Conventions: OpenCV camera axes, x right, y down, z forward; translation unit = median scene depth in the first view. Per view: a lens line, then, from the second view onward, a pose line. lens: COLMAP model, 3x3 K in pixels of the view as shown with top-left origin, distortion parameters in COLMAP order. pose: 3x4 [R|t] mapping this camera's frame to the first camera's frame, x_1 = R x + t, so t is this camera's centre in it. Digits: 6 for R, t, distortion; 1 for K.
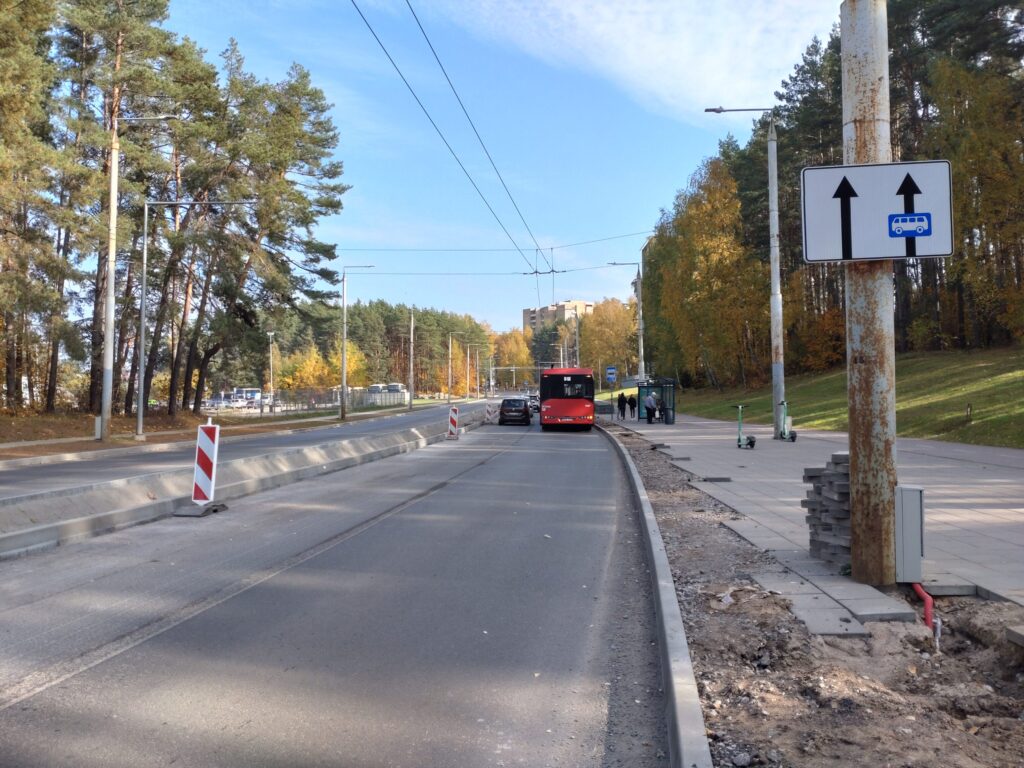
lens RADIAL K [[827.8, 0, 514.6], [0, 827.8, 385.8], [0, 0, 1]] dist [0.052432, -0.032894]
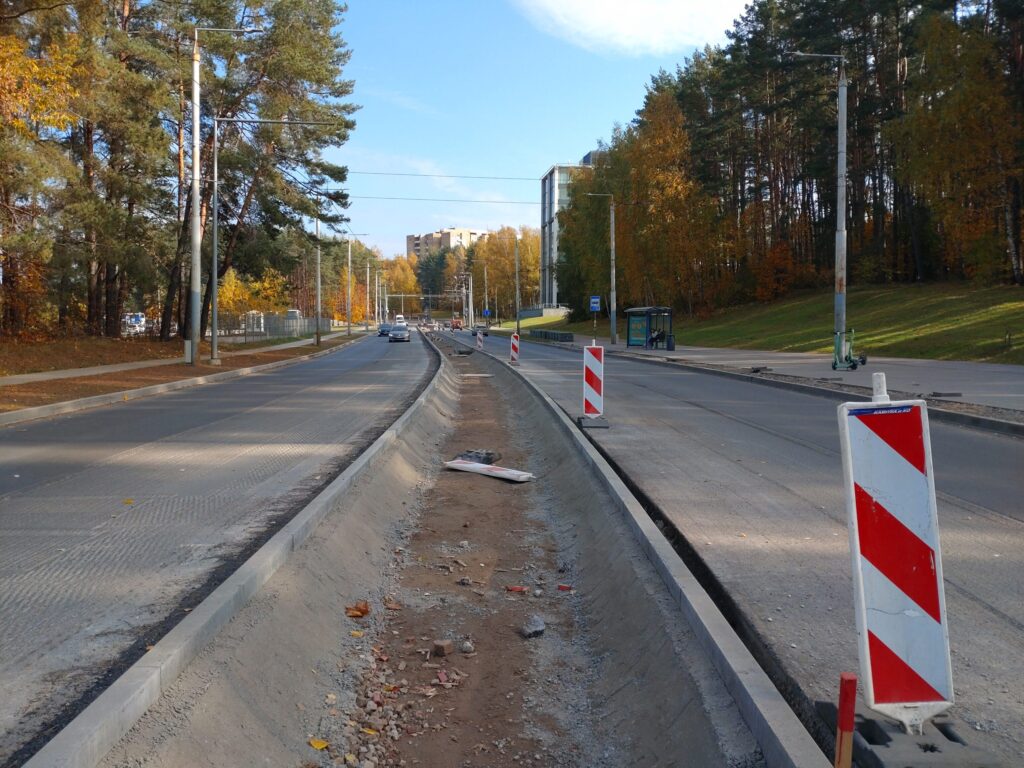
lens RADIAL K [[827.8, 0, 508.7], [0, 827.8, 376.3], [0, 0, 1]] dist [0.052432, -0.032894]
pose [[0.987348, -0.003129, 0.158538, -0.133898], [-0.008743, 0.997210, 0.074128, 0.001592], [-0.158328, -0.074576, 0.984566, -0.011731]]
